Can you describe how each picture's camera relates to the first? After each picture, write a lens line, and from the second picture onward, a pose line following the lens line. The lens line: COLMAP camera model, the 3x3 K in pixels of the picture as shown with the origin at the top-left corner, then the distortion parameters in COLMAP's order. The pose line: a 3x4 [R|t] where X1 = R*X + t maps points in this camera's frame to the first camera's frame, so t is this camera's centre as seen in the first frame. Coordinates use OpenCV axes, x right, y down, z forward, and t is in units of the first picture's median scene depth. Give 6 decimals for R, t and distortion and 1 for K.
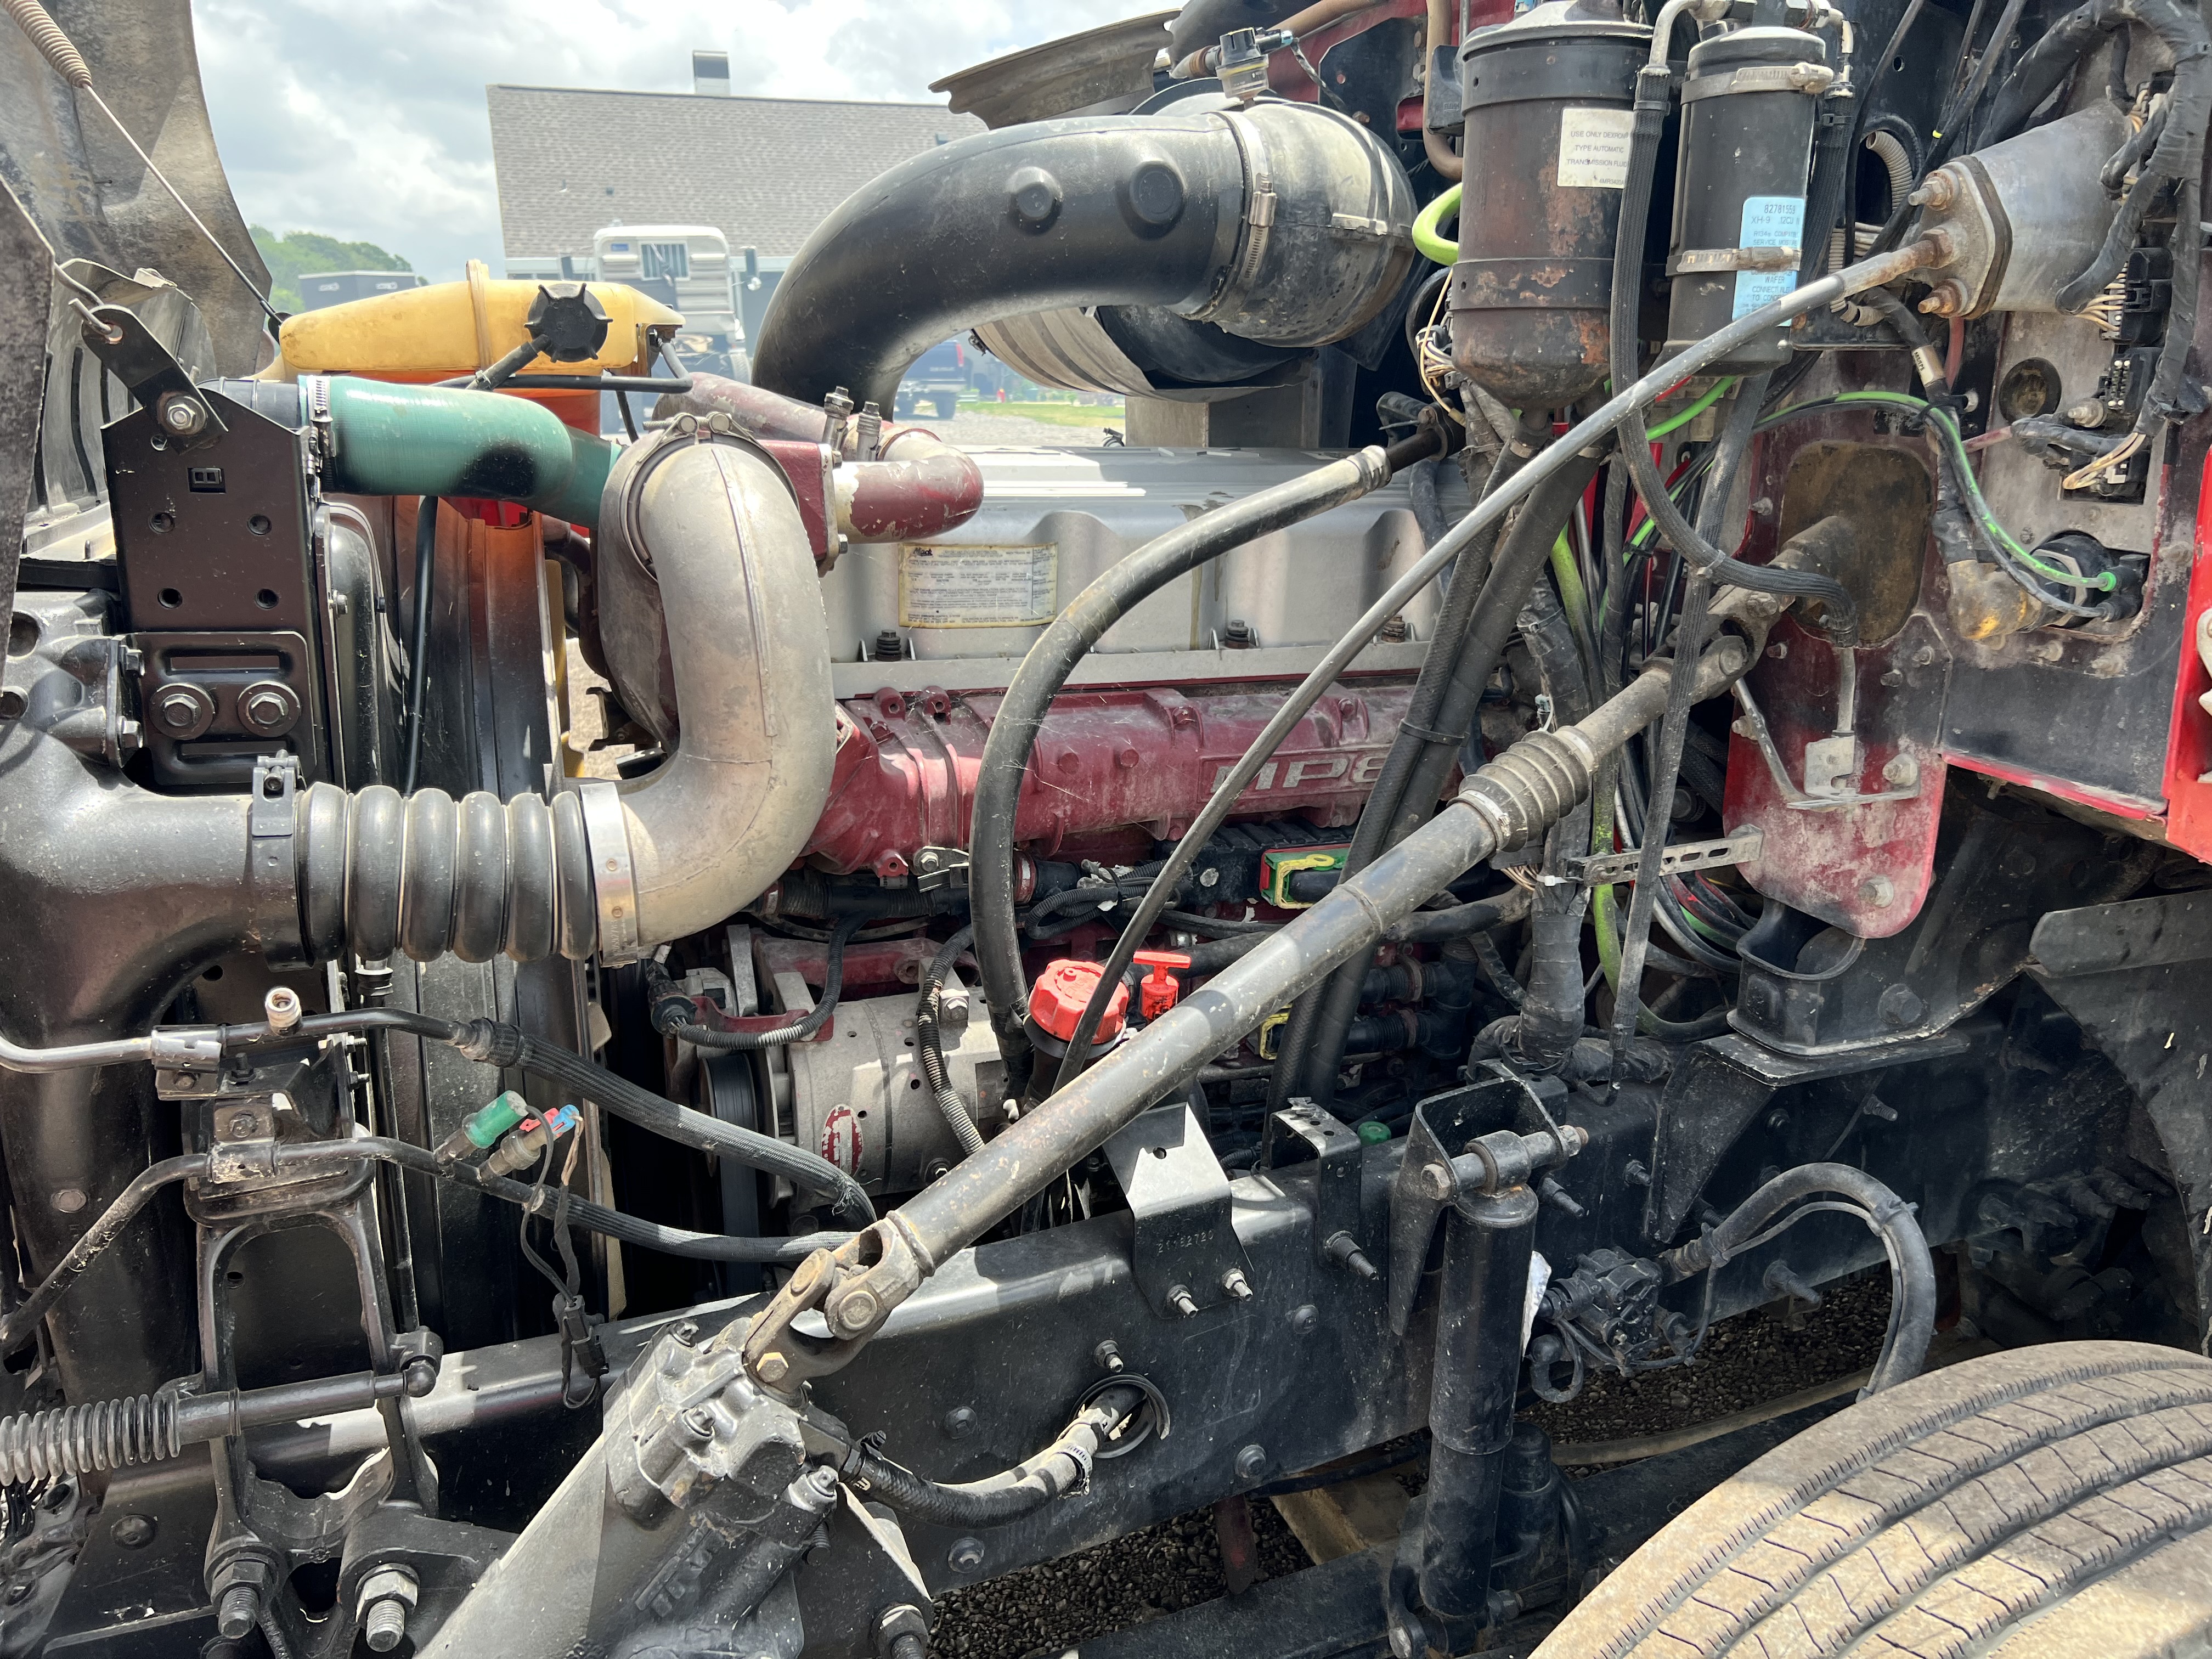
lens RADIAL K [[1694.6, 0, 1106.0], [0, 1694.6, 829.5], [0, 0, 1]] dist [0.194146, 0.000376]
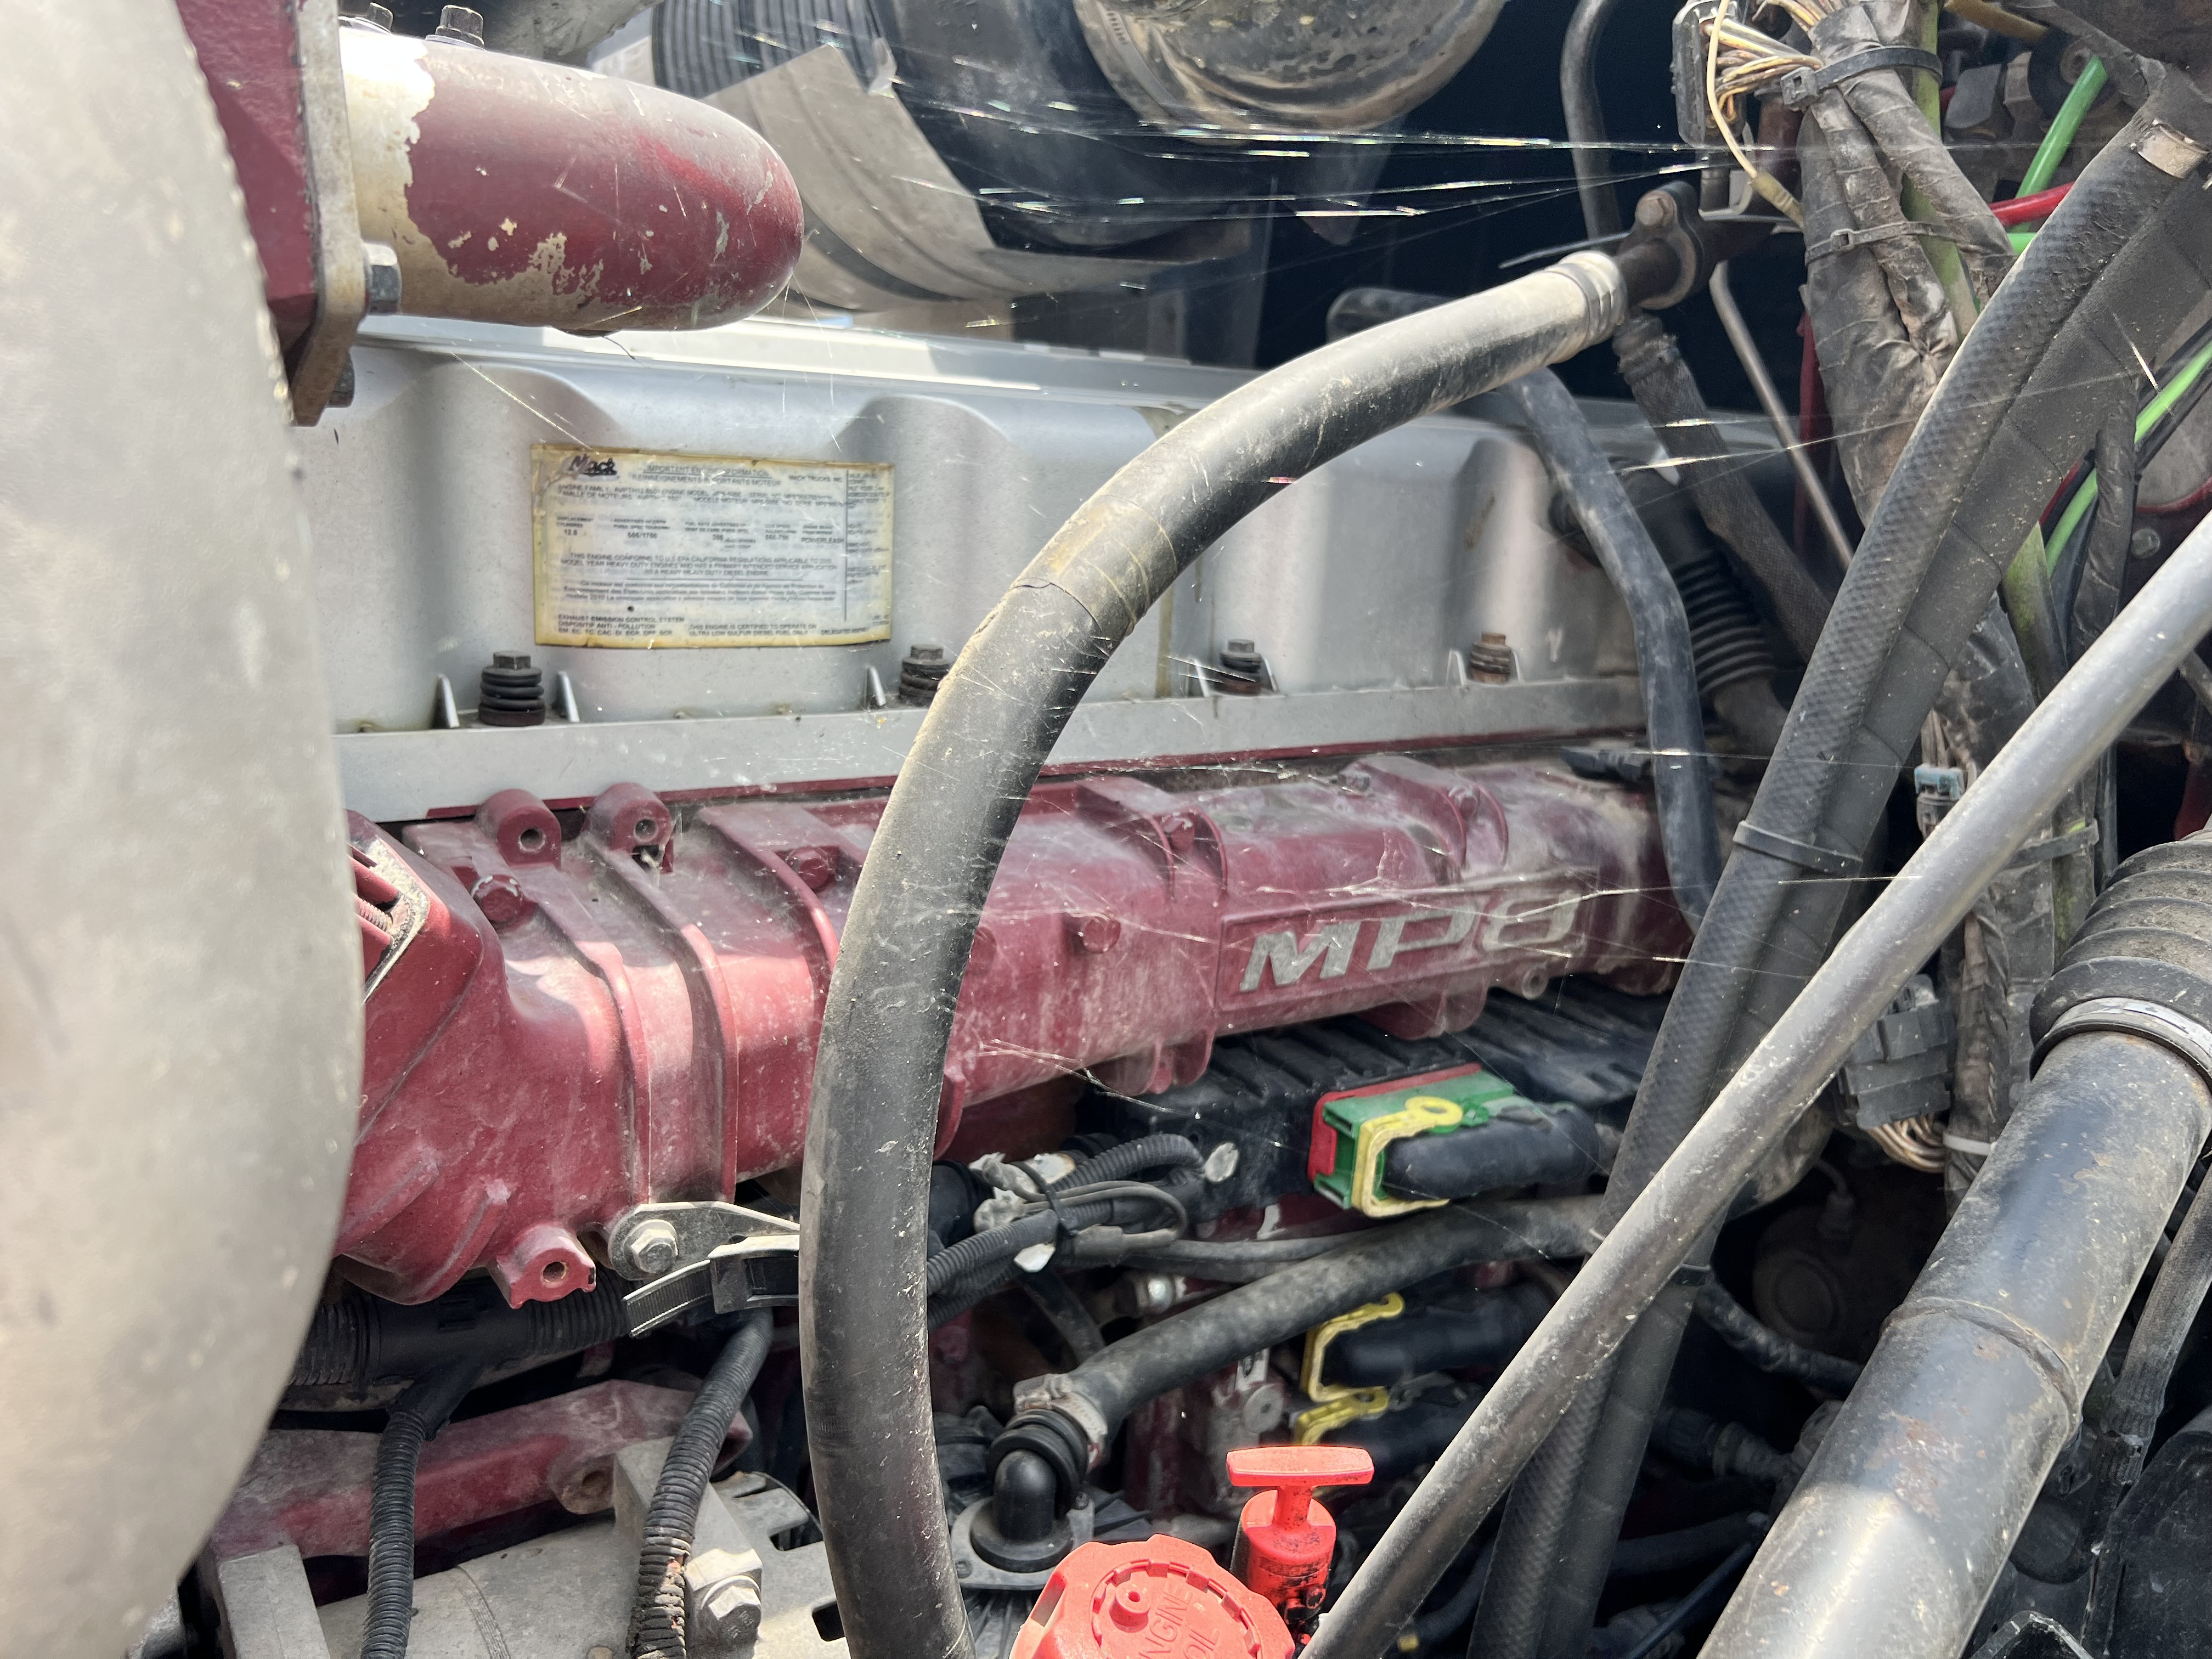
lens RADIAL K [[1619.4, 0, 1106.0], [0, 1619.4, 829.5], [0, 0, 1]] dist [0.019285, -0.002675]
pose [[0.966470, -0.034981, 0.254387, -0.089147], [0.051078, 0.997070, -0.056950, -0.043923], [-0.251649, 0.068034, 0.965424, 0.582582]]
